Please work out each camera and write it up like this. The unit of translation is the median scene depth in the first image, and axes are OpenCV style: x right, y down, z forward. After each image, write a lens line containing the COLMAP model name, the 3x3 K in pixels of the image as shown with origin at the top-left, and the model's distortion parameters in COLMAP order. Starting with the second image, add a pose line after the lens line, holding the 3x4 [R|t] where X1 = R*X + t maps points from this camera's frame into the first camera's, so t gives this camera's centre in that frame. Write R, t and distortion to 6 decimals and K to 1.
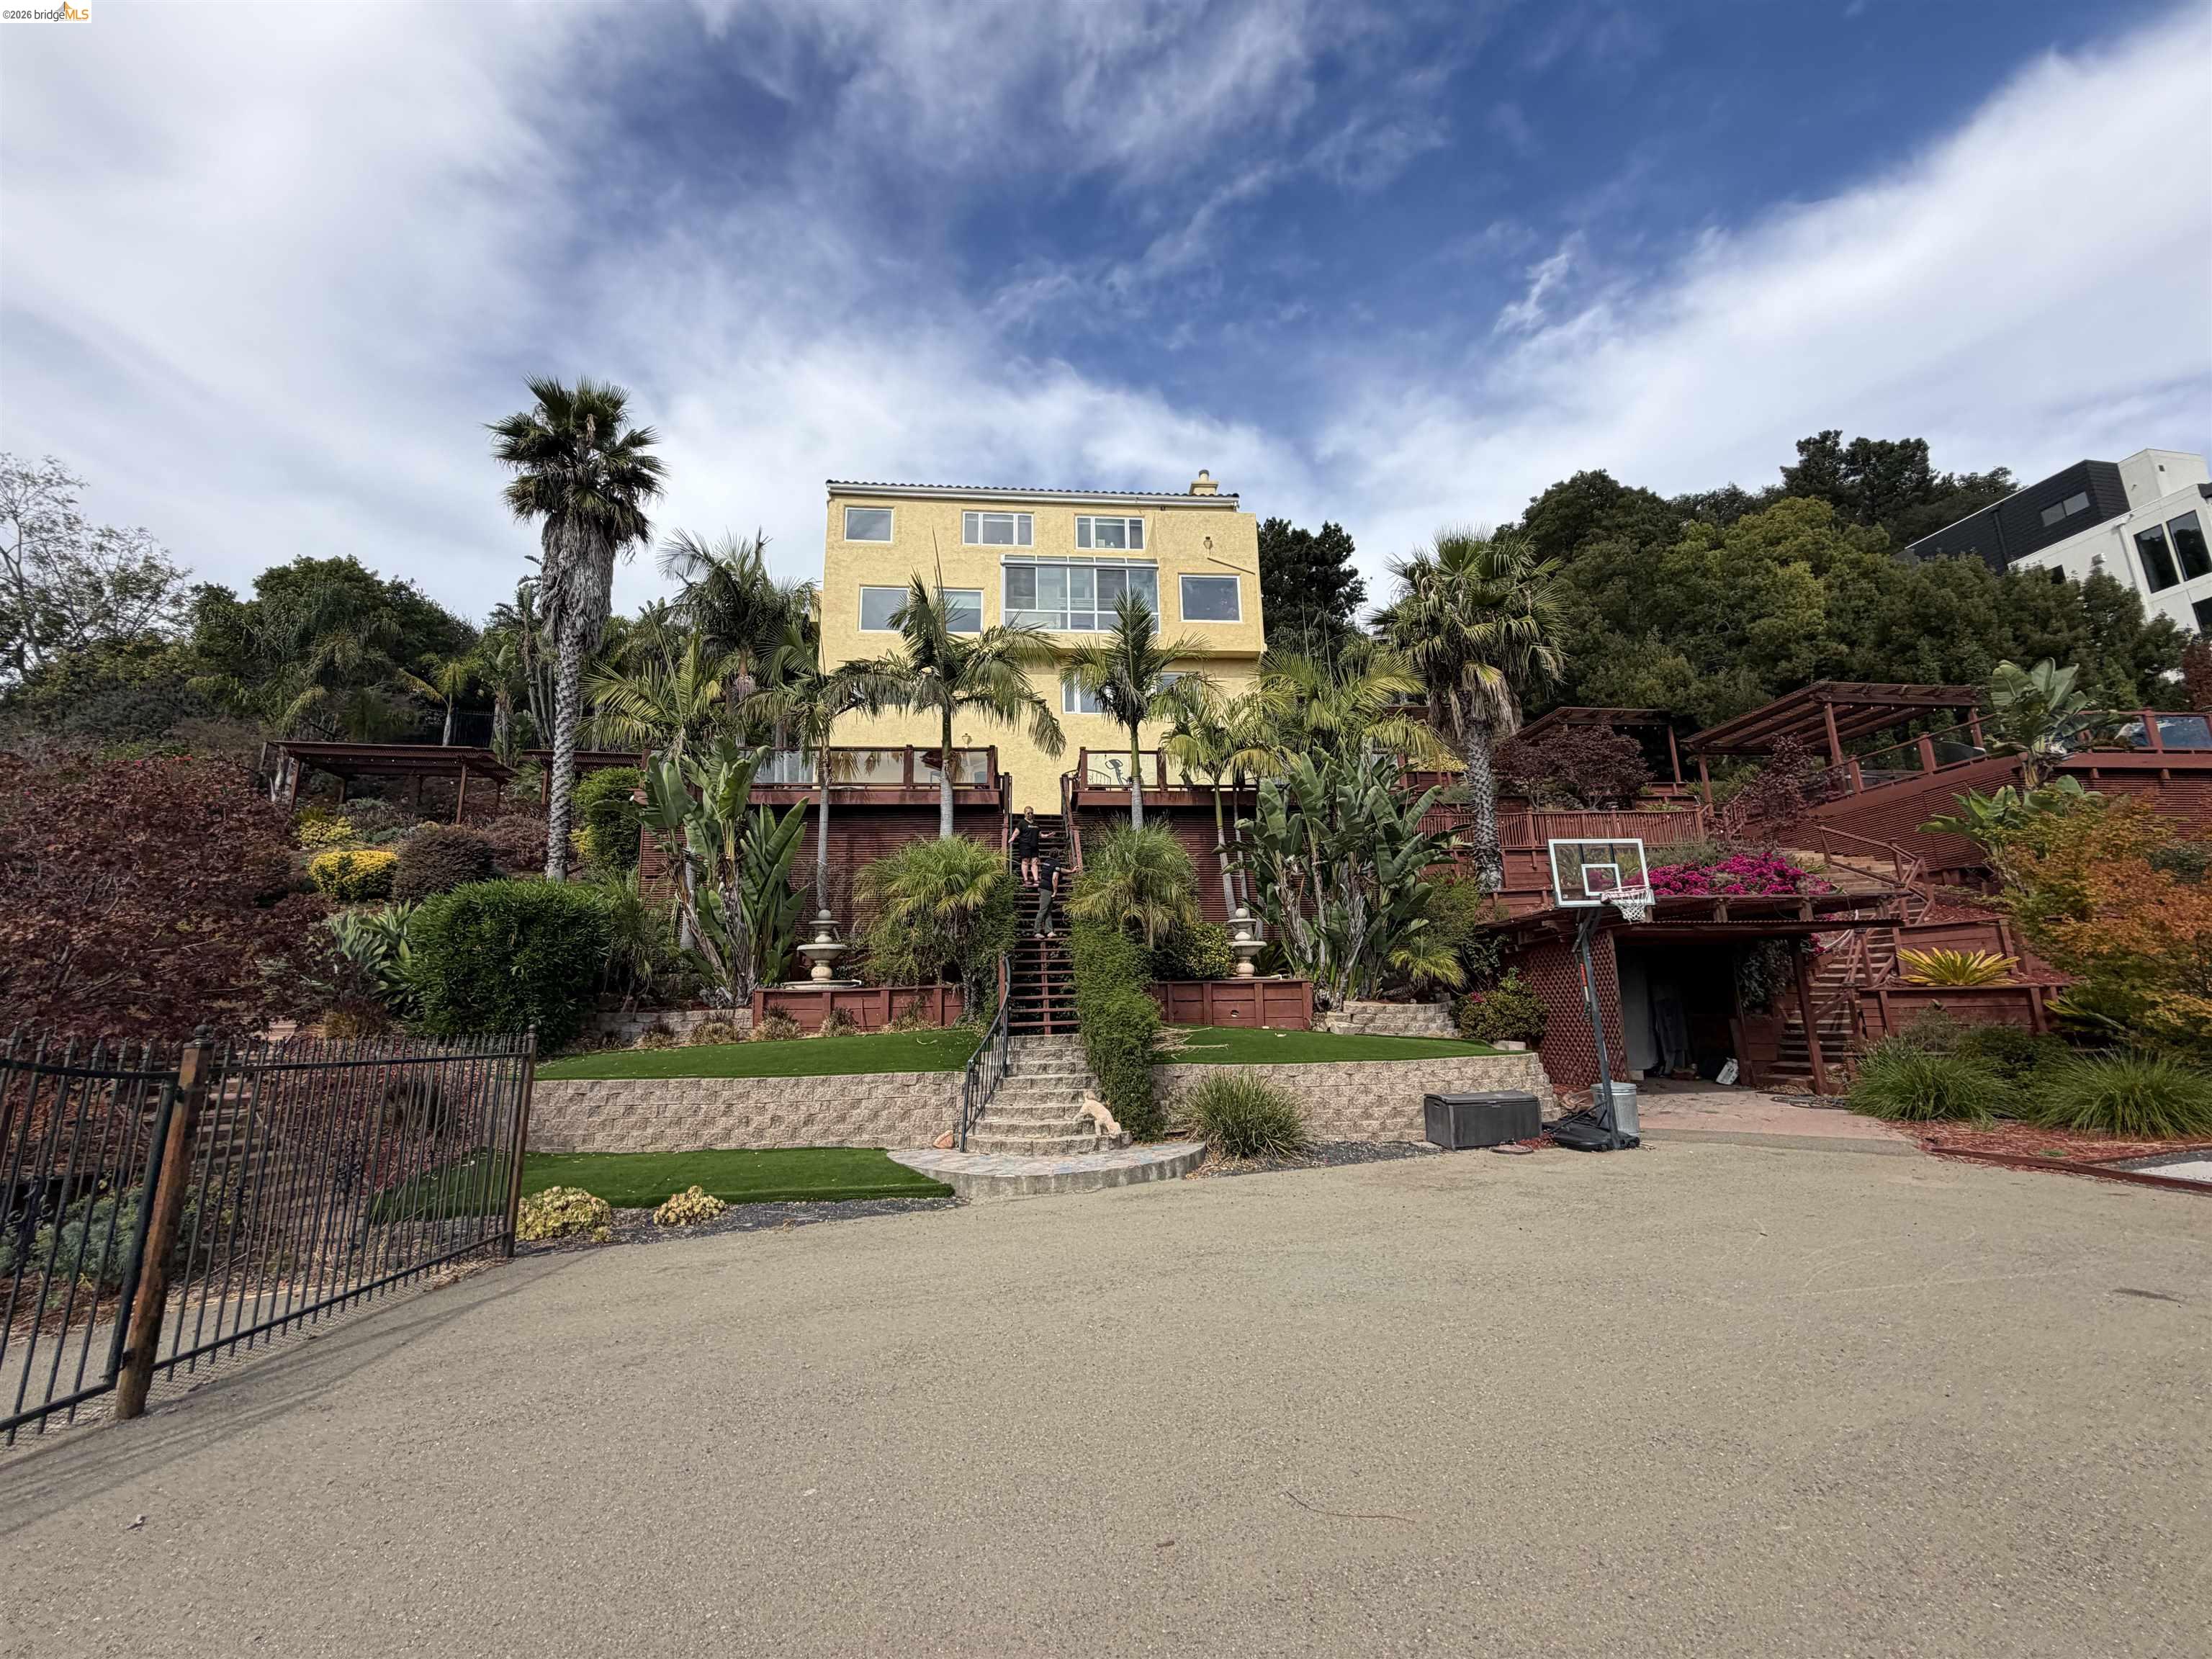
lens RADIAL K [[879.5, 0, 1106.3], [0, 879.5, 824.7], [0, 0, 1]] dist [0.001889, 0.000657]
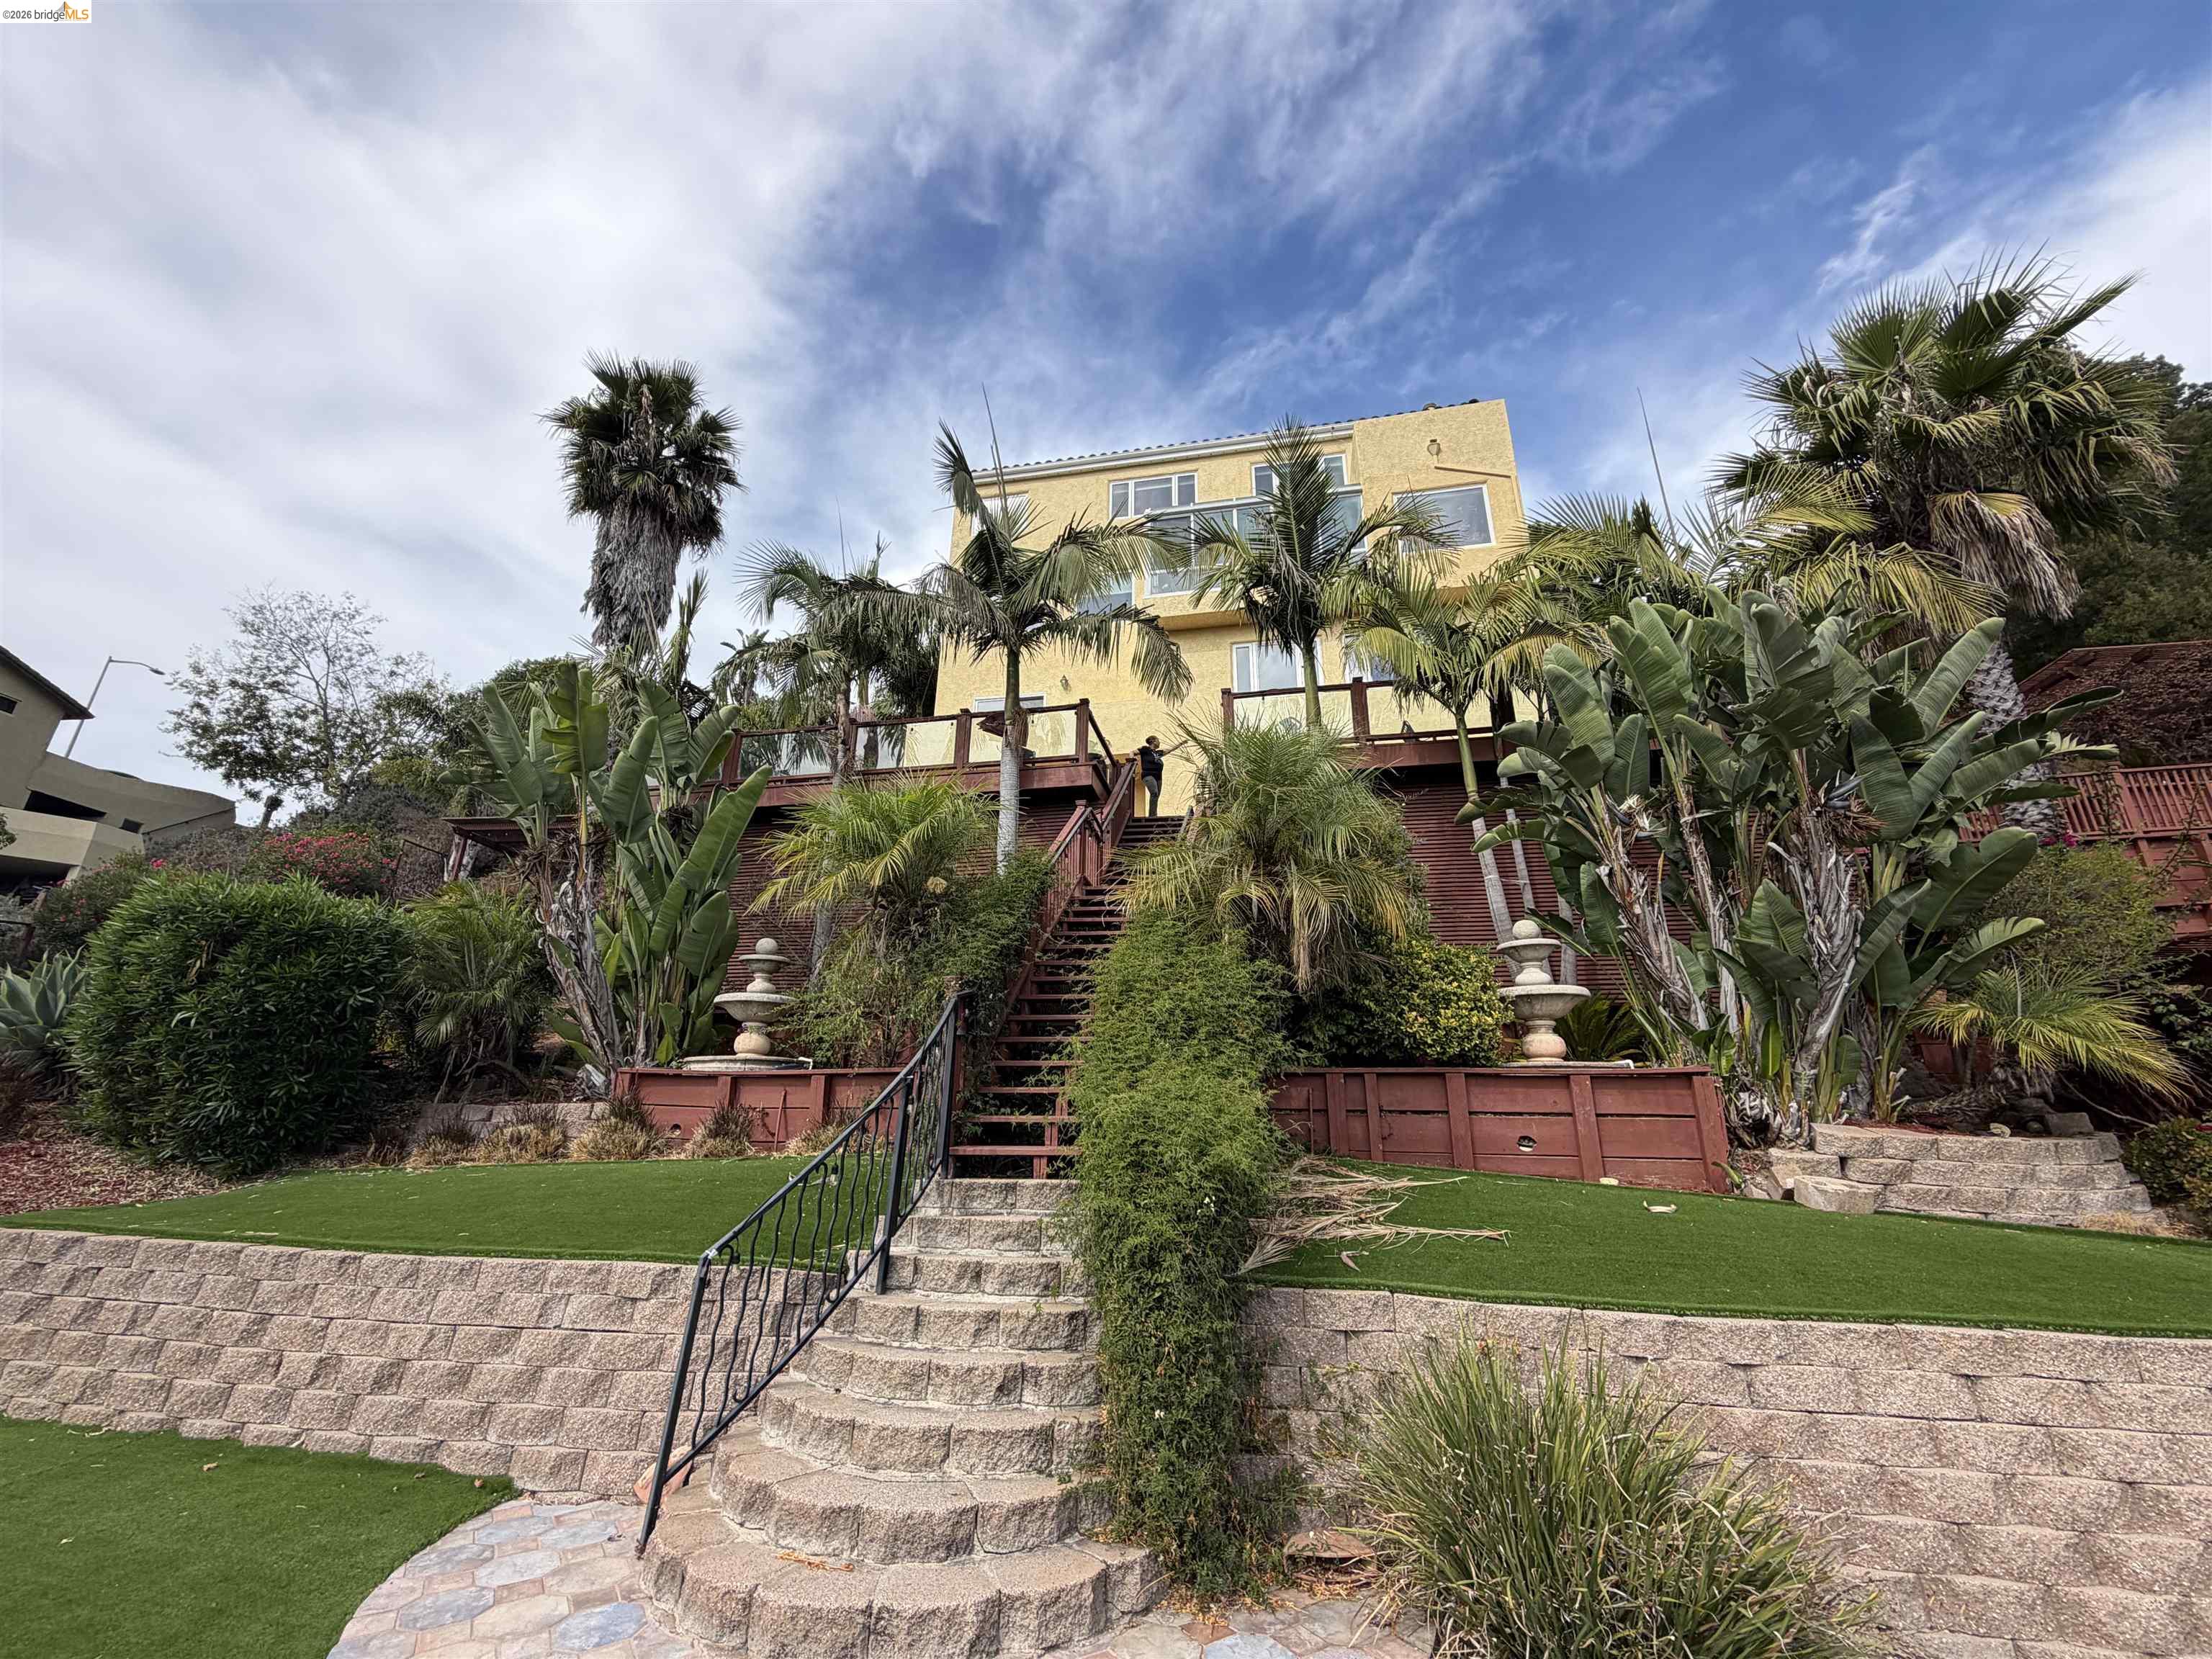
lens RADIAL K [[879.5, 0, 1106.3], [0, 879.5, 824.7], [0, 0, 1]] dist [0.001889, 0.000657]
pose [[0.956406, -0.064145, -0.284908, 0.065872], [0.027564, 0.991052, -0.130598, 0.088673], [0.290736, 0.117051, 0.949616, 0.411512]]
